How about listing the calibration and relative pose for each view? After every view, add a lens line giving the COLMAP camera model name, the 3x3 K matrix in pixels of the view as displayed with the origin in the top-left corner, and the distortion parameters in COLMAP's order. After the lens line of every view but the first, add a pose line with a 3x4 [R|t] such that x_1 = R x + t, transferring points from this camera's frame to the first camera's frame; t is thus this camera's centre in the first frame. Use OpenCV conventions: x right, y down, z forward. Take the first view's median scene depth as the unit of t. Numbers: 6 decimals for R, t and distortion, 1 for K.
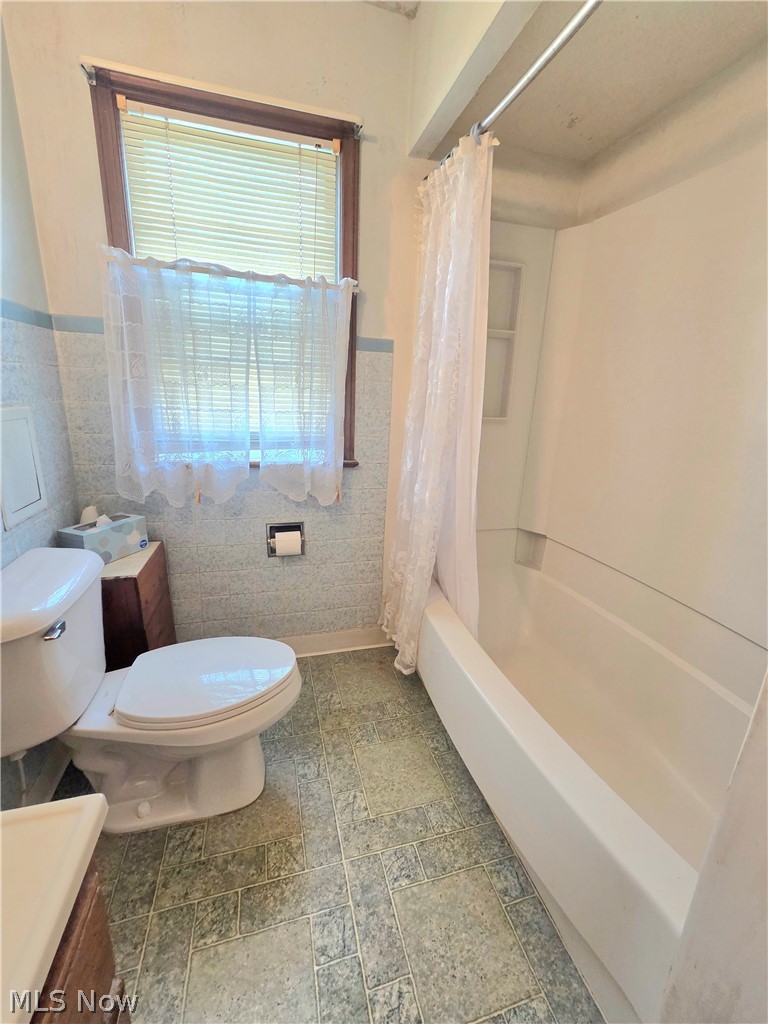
lens RADIAL K [[424.3, 0, 384.0], [0, 424.3, 512.0], [0, 0, 1]] dist [-0.002071, -0.000449]
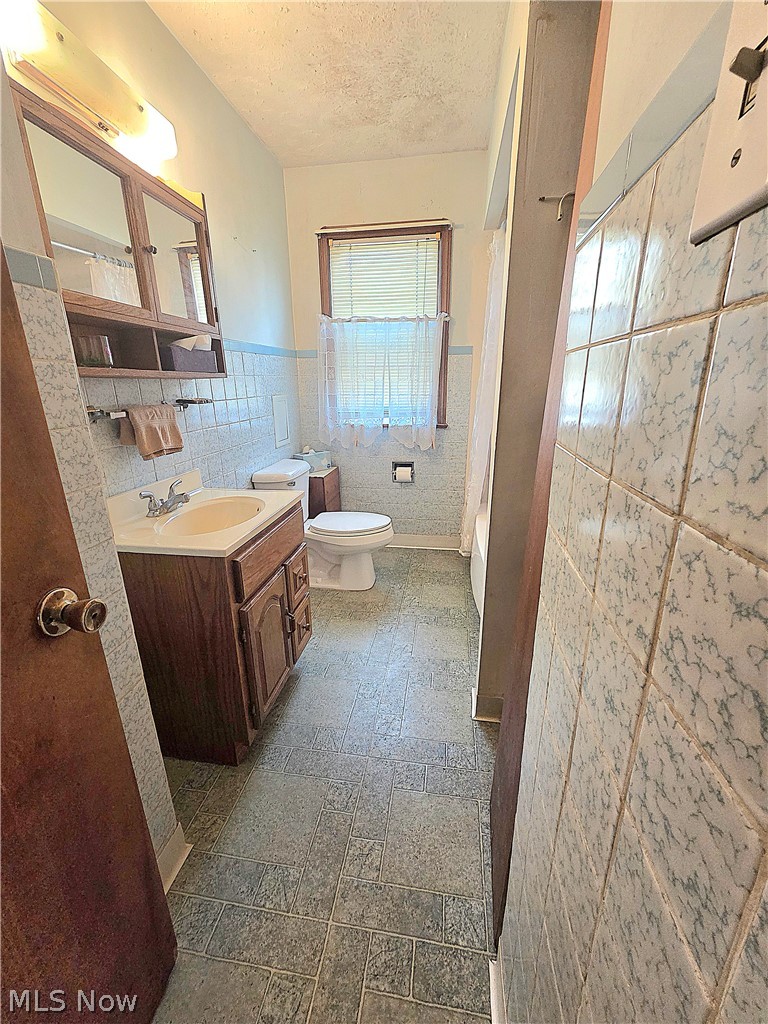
lens RADIAL K [[422.7, 0, 381.7], [0, 422.7, 520.6], [0, 0, 1]] dist [0.006416, -0.000414]
pose [[0.907653, 0.082698, -0.411493, 0.472110], [-0.067886, 0.996414, 0.050511, 0.211984], [0.414194, -0.017912, 0.910012, -0.668708]]
